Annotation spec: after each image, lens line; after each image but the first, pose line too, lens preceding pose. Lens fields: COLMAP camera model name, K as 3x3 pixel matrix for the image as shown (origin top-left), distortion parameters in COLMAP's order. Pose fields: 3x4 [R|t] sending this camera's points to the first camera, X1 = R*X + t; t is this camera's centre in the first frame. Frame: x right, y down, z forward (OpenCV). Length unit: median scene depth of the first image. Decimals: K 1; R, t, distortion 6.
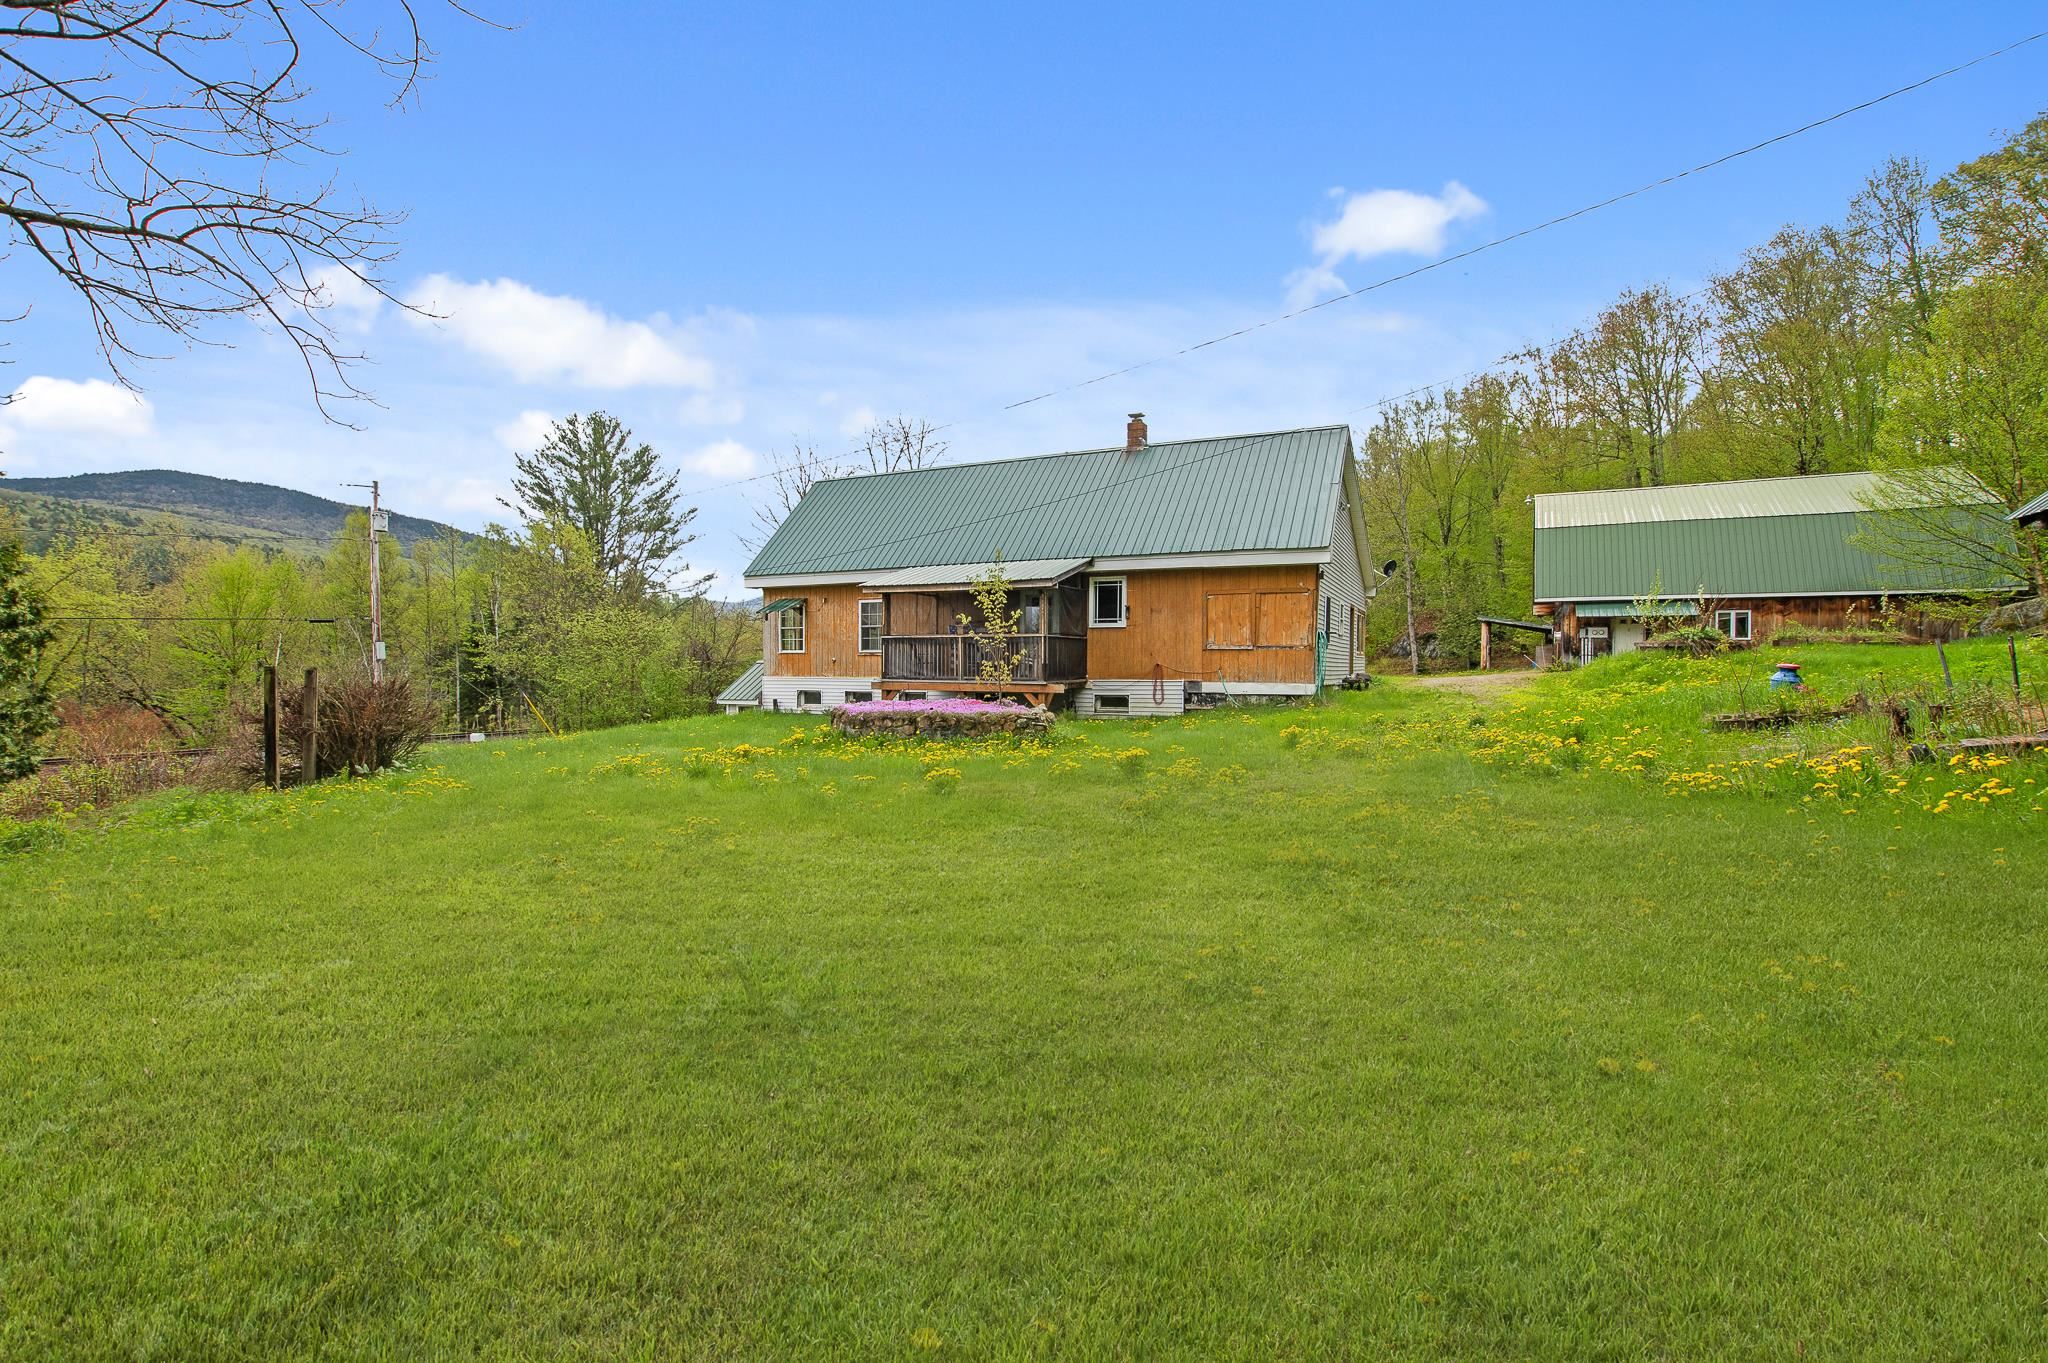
lens RADIAL K [[955.8, 0, 1061.6], [0, 955.8, 706.9], [0, 0, 1]] dist [-0.027440, 0.000323]
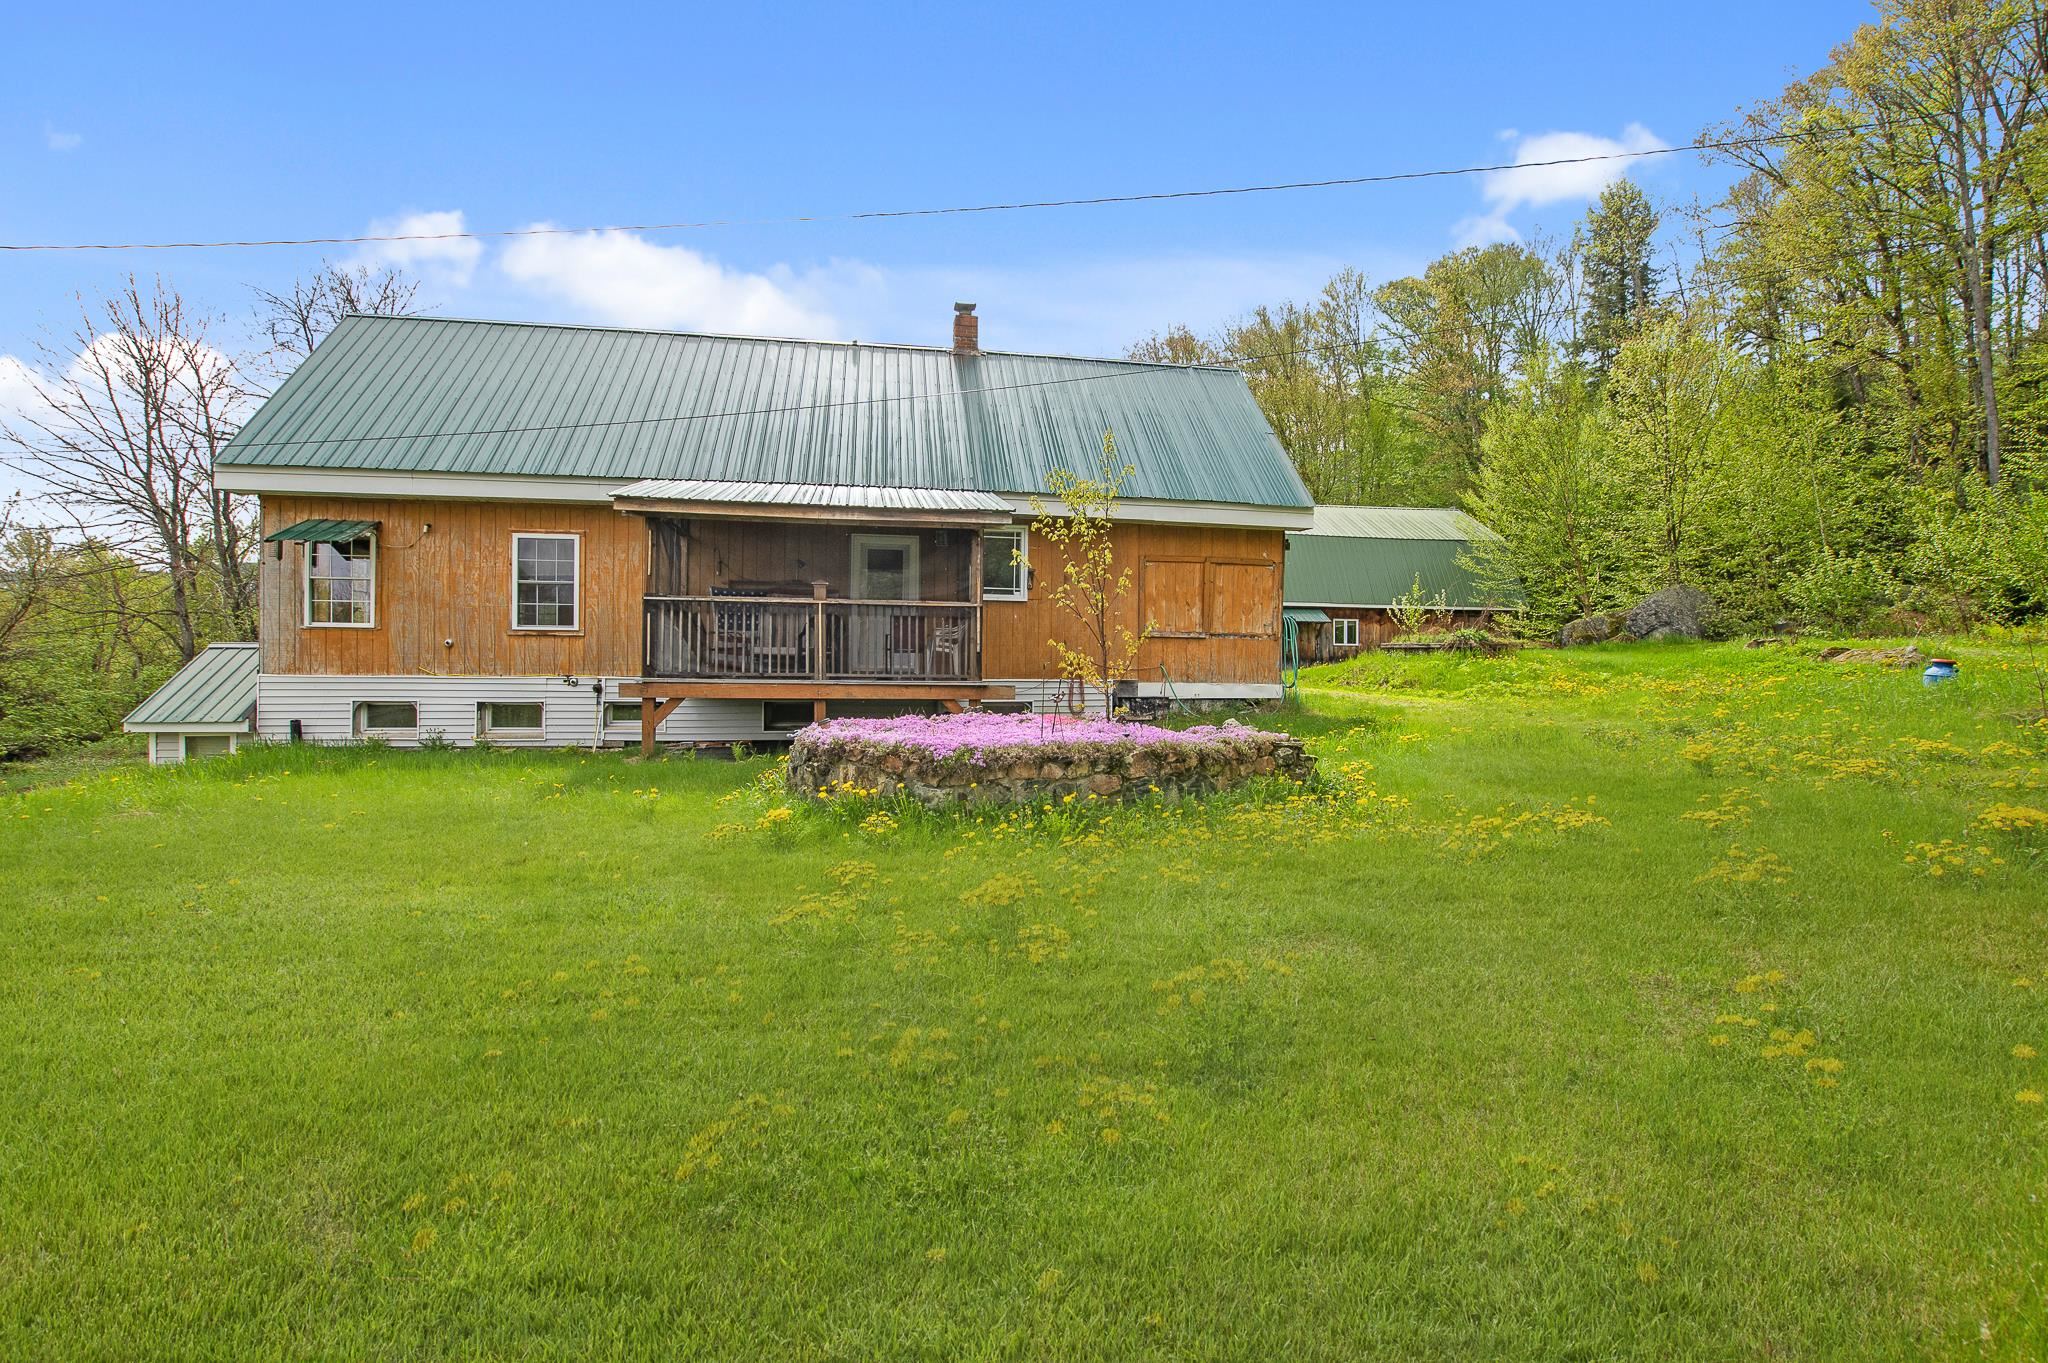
lens RADIAL K [[934.0, 0, 1050.2], [0, 934.0, 711.8], [0, 0, 1]] dist [-0.035148, 0.008092]
pose [[0.816618, -0.019039, 0.576864, -0.308313], [0.019461, 0.999796, 0.005449, -0.009121], [-0.576850, 0.006776, 0.816822, 0.464677]]
